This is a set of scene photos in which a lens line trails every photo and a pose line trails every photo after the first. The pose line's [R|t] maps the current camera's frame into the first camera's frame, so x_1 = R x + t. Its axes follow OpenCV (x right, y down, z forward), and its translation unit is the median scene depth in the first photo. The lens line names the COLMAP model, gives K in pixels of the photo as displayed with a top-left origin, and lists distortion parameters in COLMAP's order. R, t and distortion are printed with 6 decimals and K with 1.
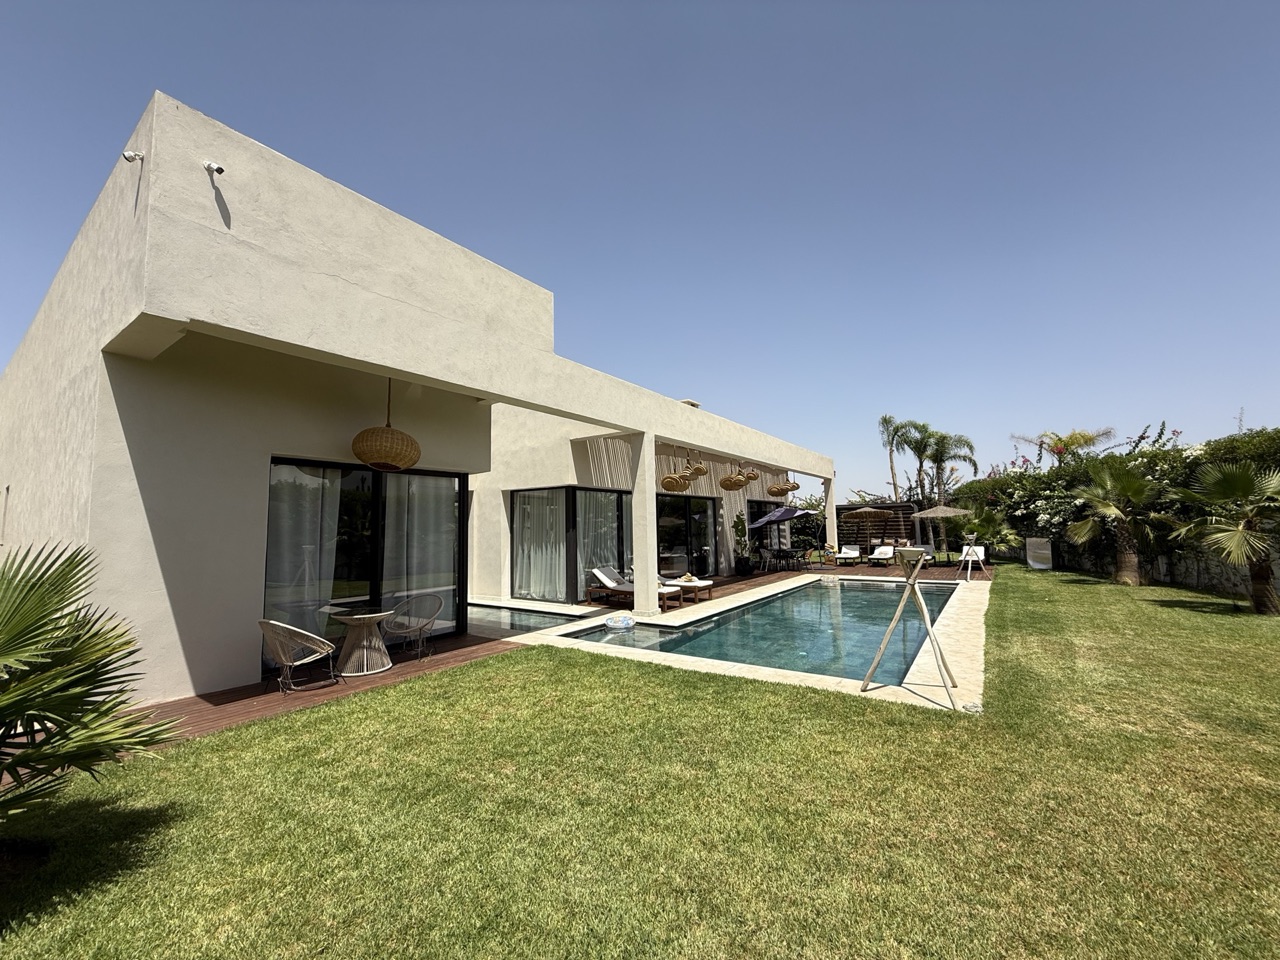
lens RADIAL K [[511.0, 0, 637.5], [0, 511.0, 480.6], [0, 0, 1]] dist [0.001325, 0.000238]
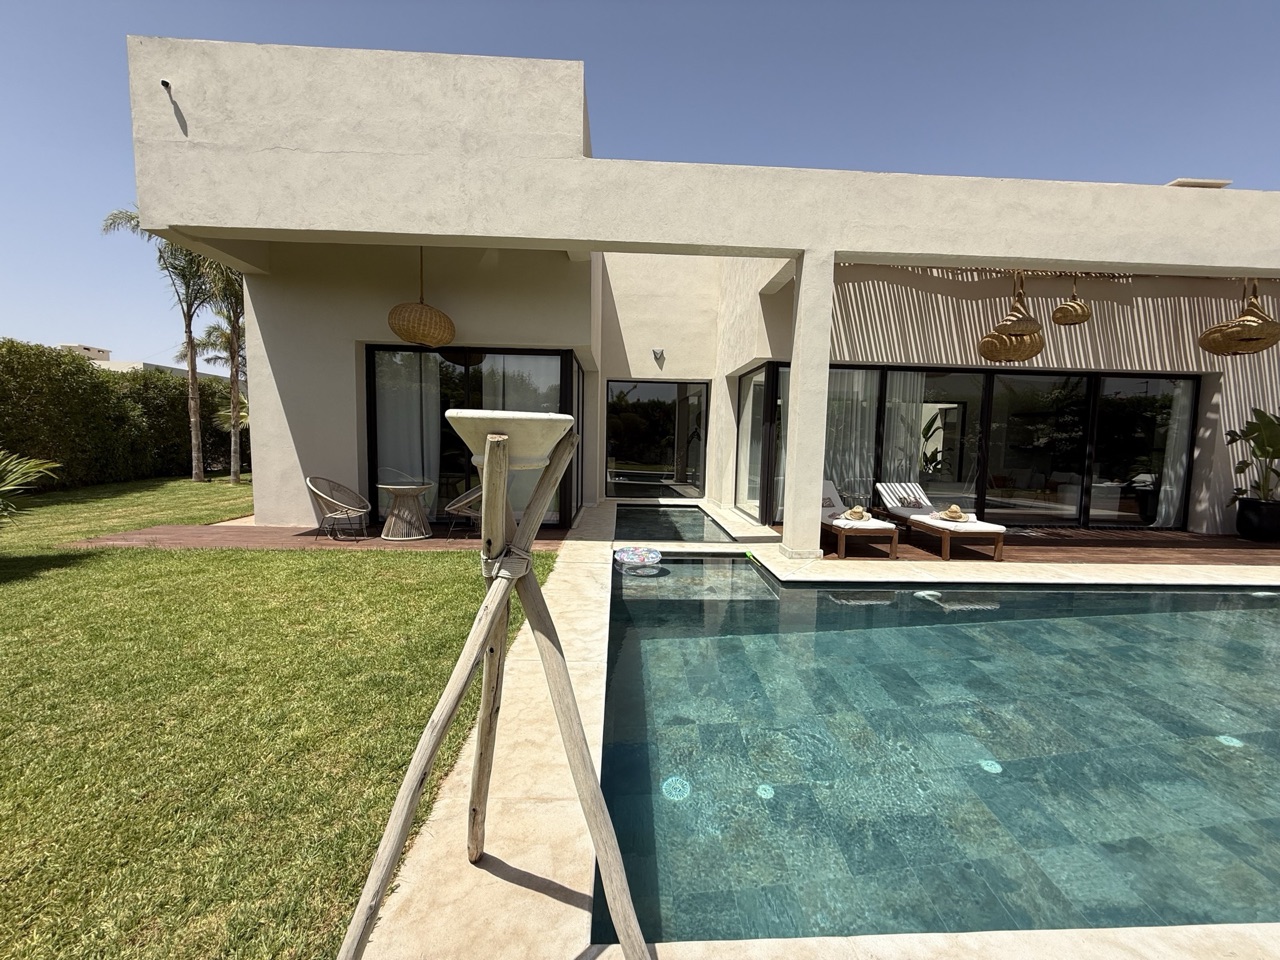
lens RADIAL K [[511.0, 0, 639.1], [0, 511.0, 480.6], [0, 0, 1]] dist [0.001325, 0.000238]
pose [[0.610441, 0.097492, -0.786039, 0.322984], [0.039780, 0.987370, 0.153356, 0.056481], [0.791062, -0.124883, 0.598853, 0.401280]]
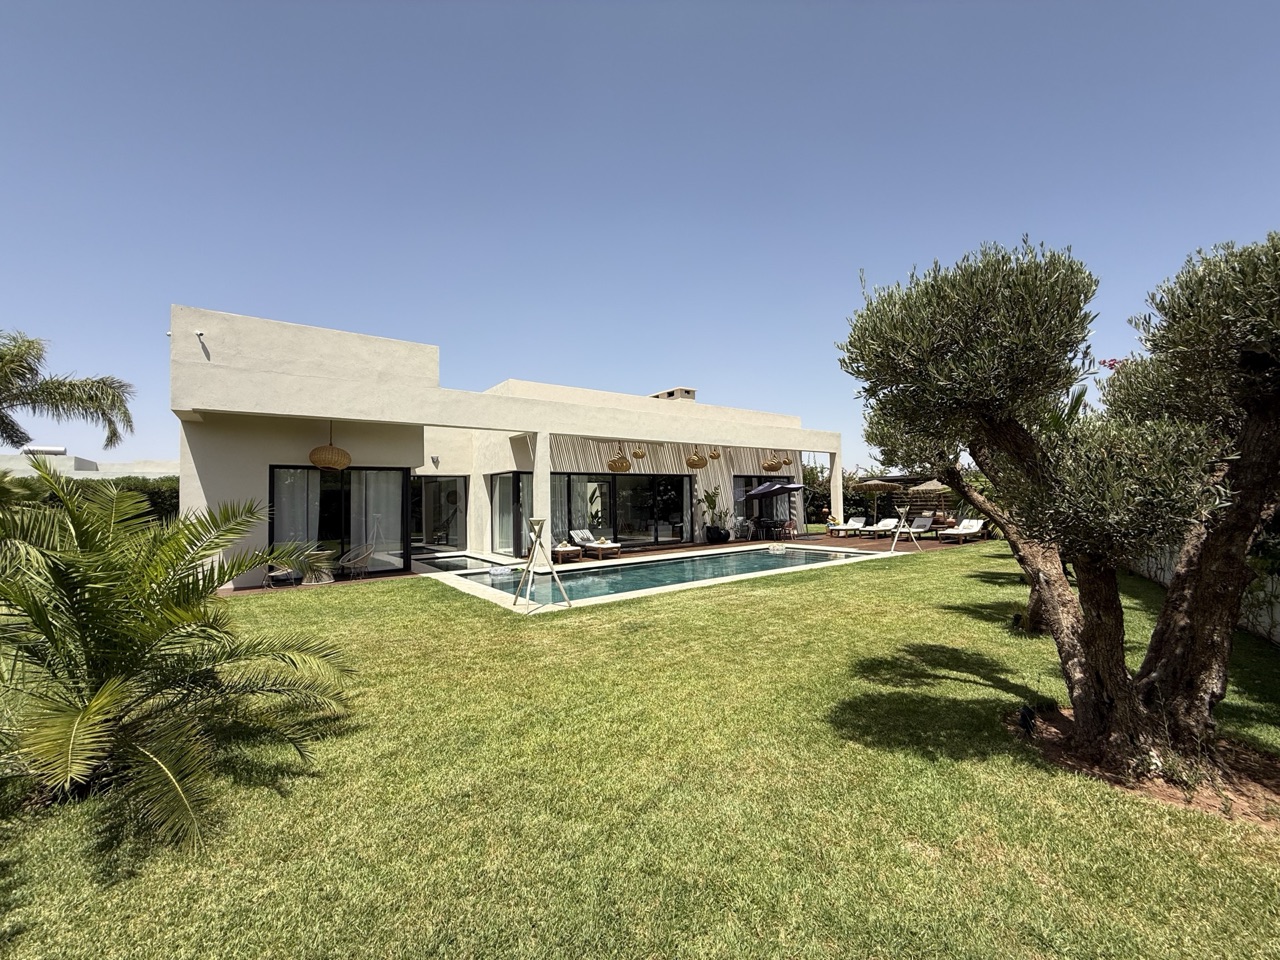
lens RADIAL K [[511.0, 0, 637.7], [0, 511.0, 481.3], [0, 0, 1]] dist [0.001325, 0.000238]
pose [[0.950146, -0.011868, -0.311579, 0.582750], [0.030657, 0.997989, 0.055474, -0.027236], [0.310294, -0.062261, 0.948600, -0.177803]]
